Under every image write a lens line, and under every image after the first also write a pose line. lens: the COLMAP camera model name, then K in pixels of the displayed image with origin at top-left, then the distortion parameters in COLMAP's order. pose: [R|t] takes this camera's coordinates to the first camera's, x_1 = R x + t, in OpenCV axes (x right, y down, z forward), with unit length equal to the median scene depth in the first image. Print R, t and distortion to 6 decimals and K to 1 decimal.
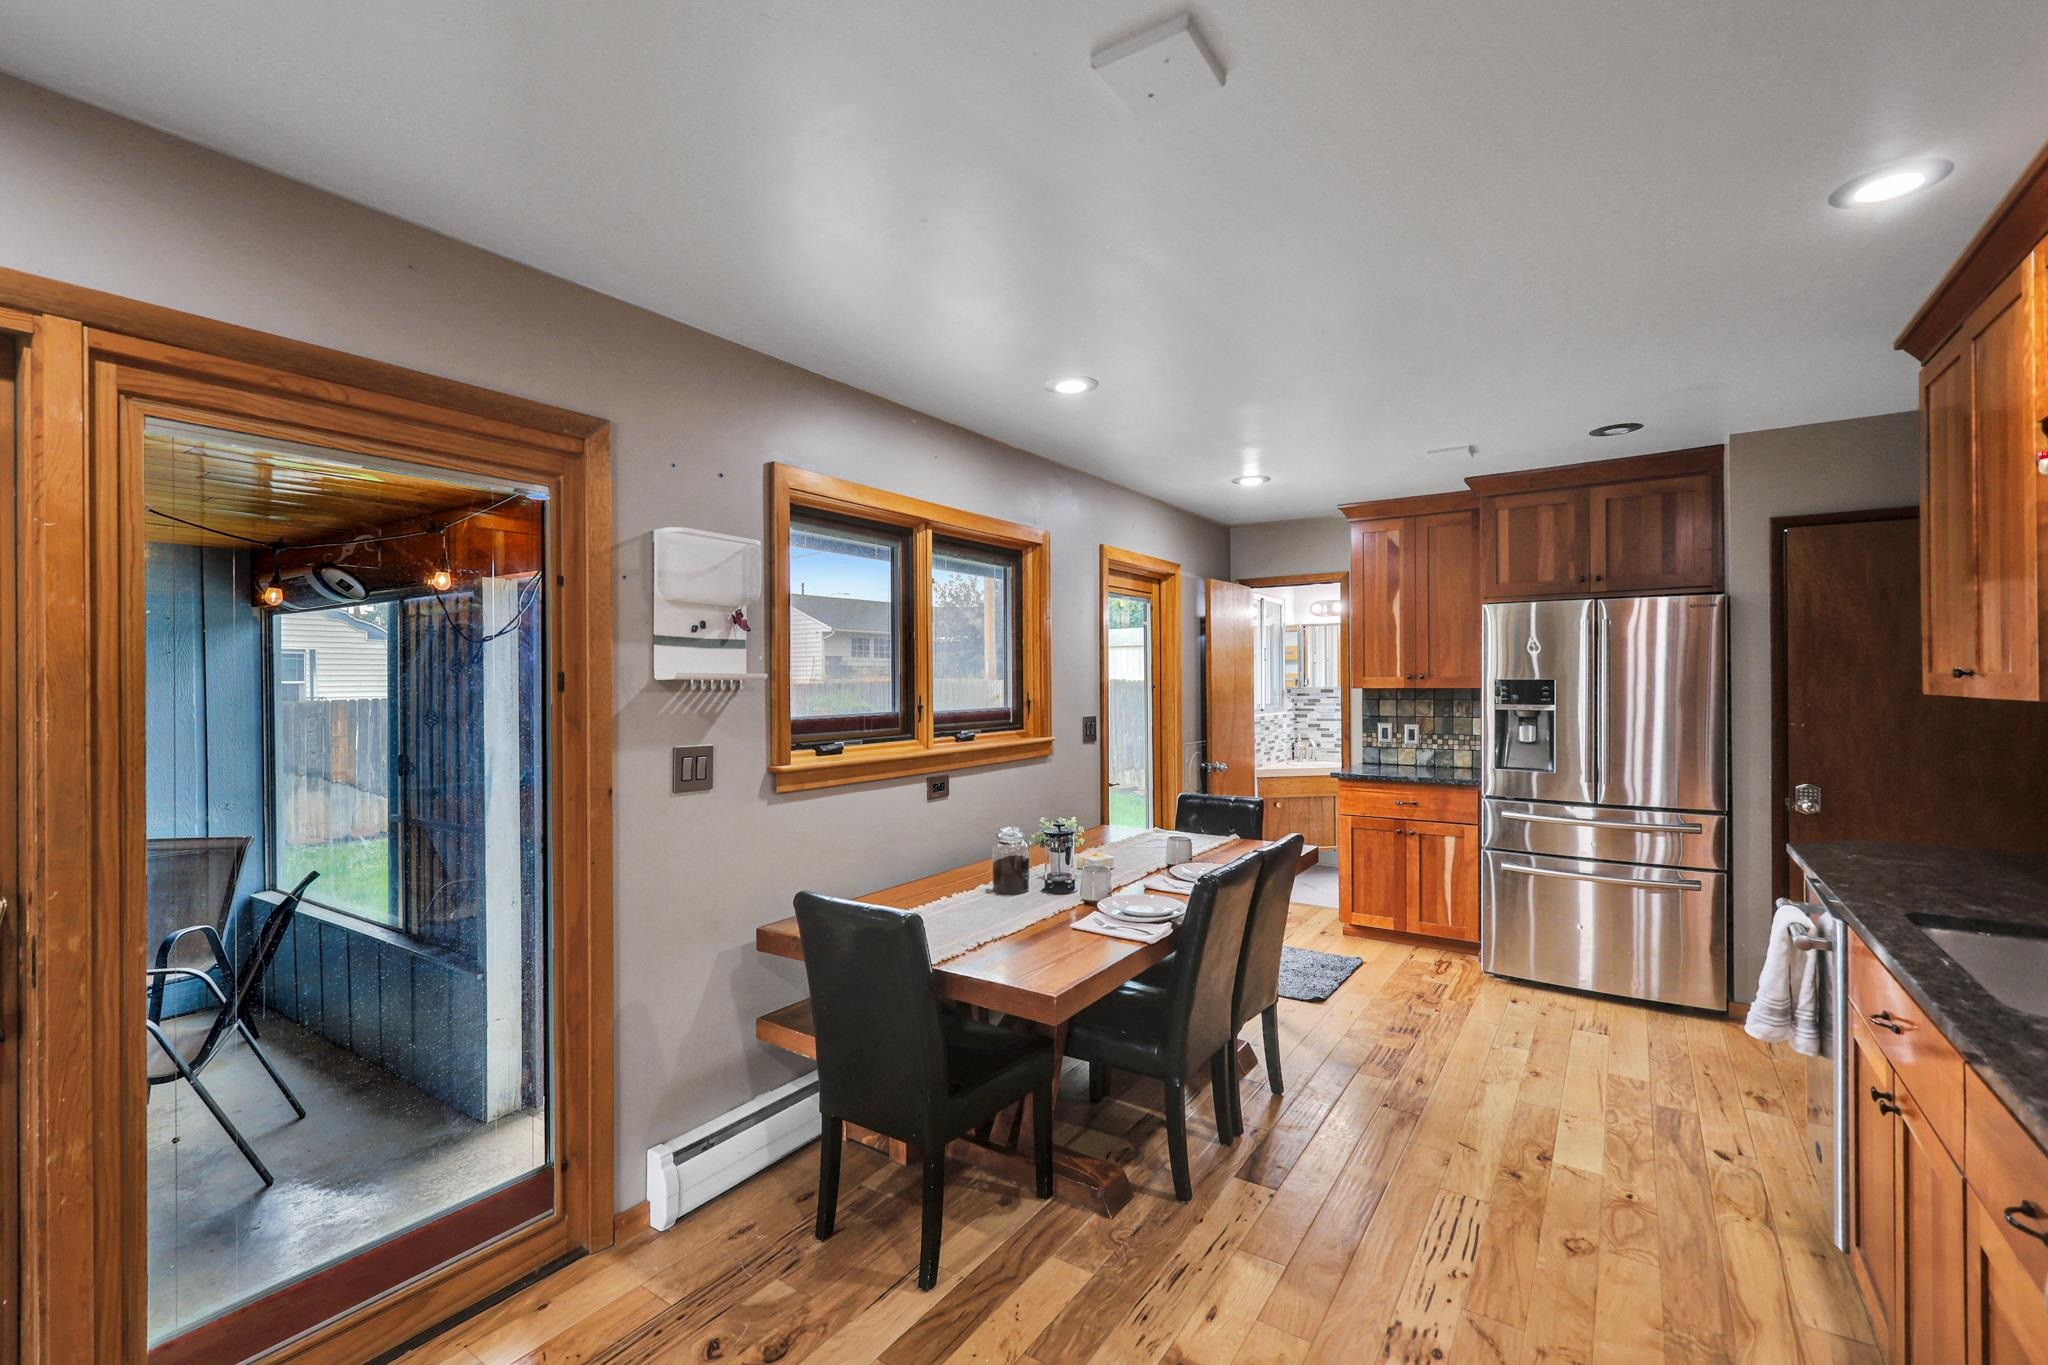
lens RADIAL K [[895.2, 0, 1021.3], [0, 895.2, 684.8], [0, 0, 1]] dist [-0.000501, 0.000034]
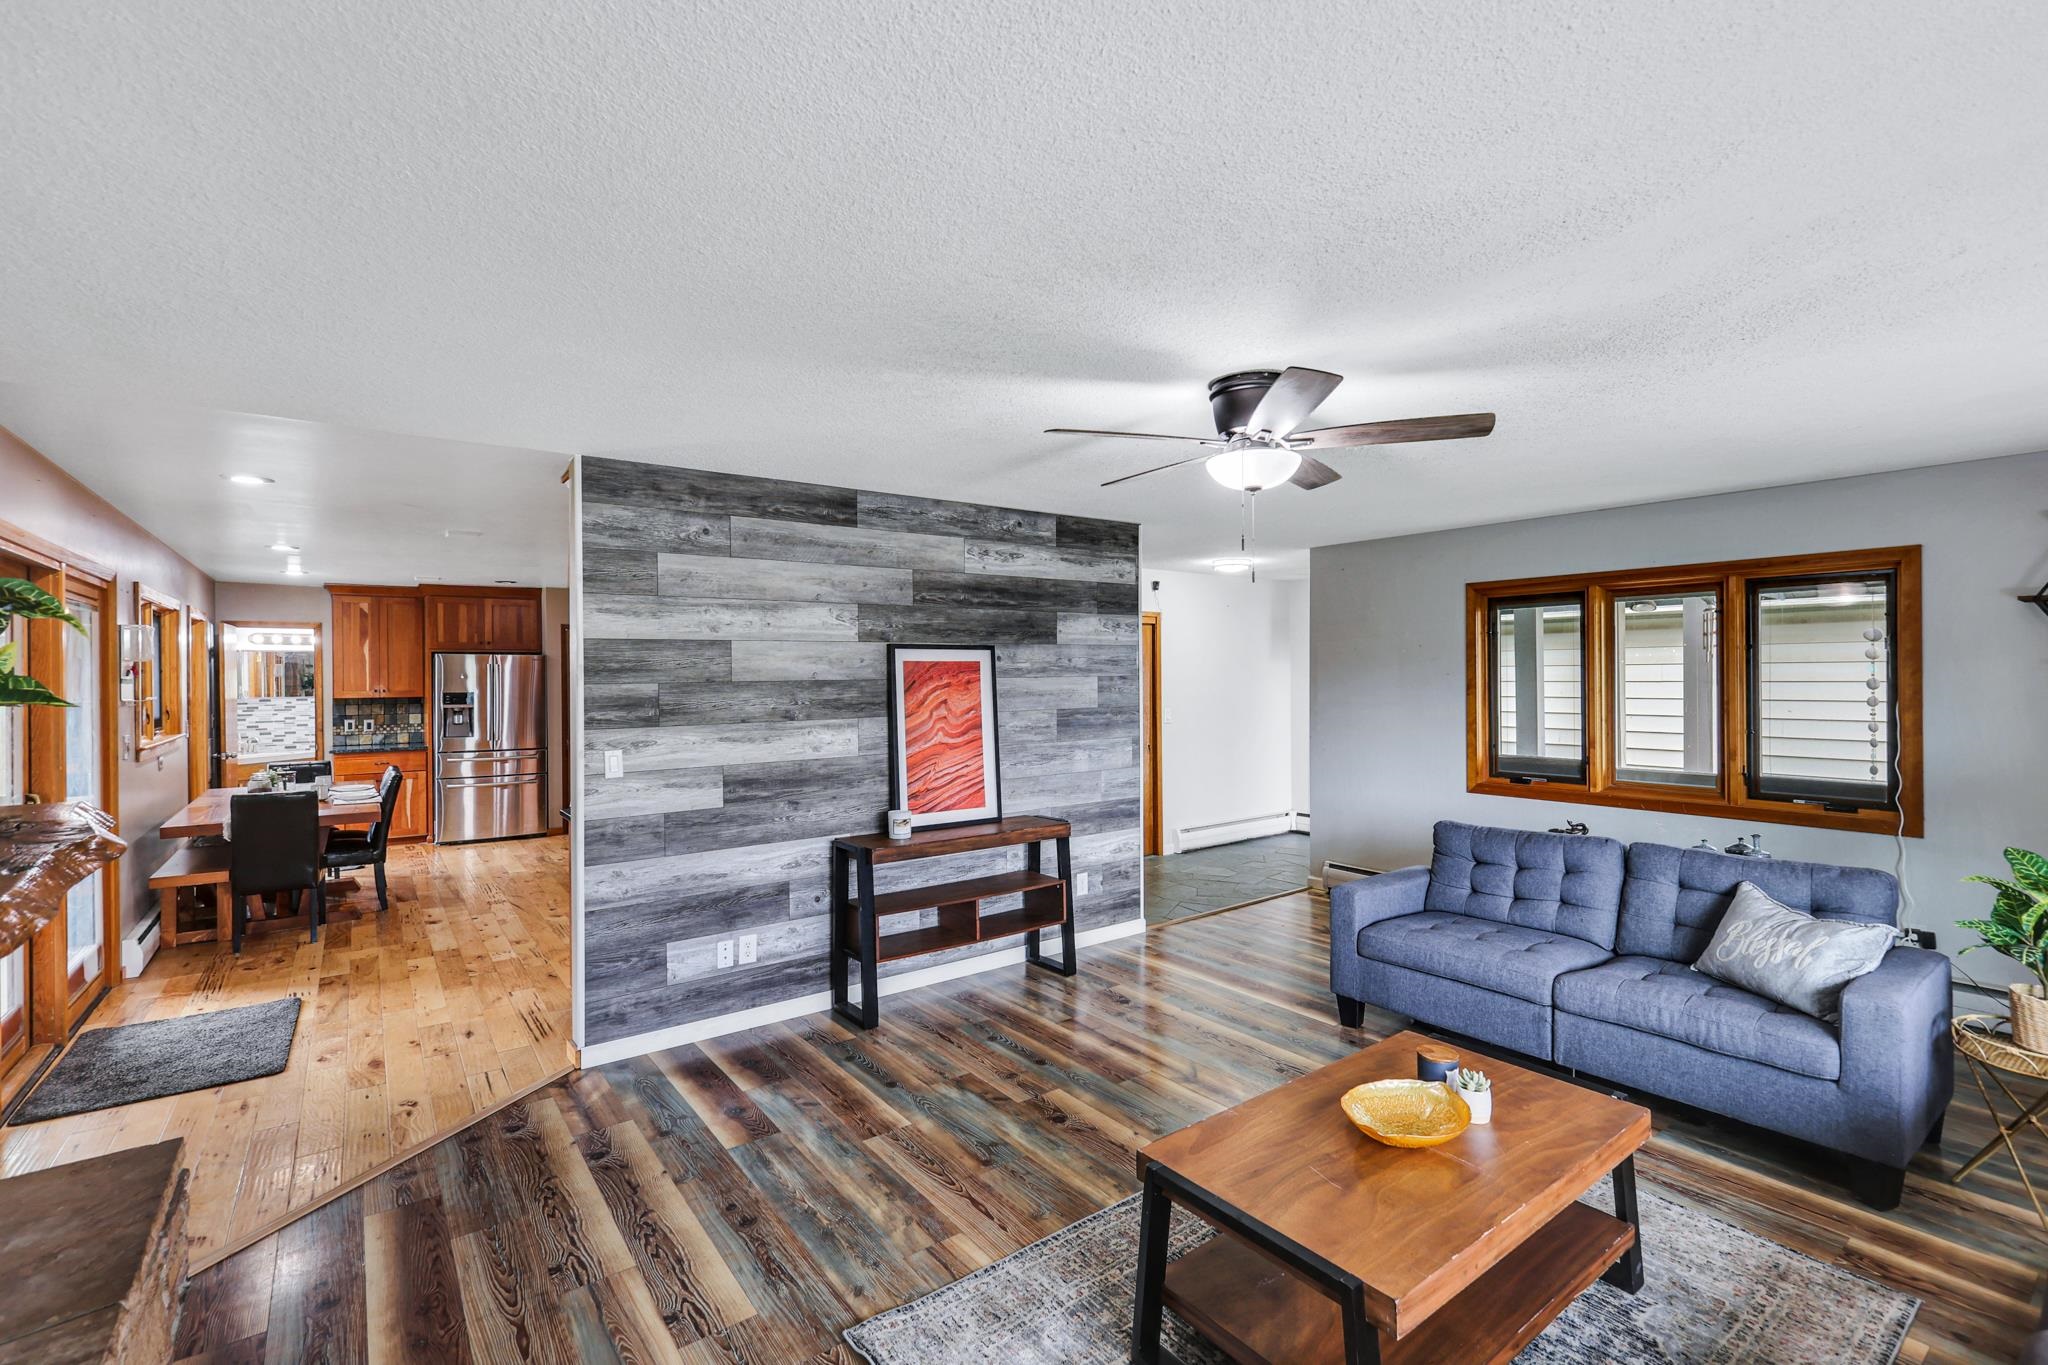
lens RADIAL K [[895.2, 0, 1019.8], [0, 895.2, 681.1], [0, 0, 1]] dist [-0.000501, 0.000034]
pose [[0.330109, -0.002057, 0.943940, -0.799788], [0.008565, 0.999963, -0.000817, -0.016483], [-0.943904, 0.008355, 0.330115, -0.744482]]
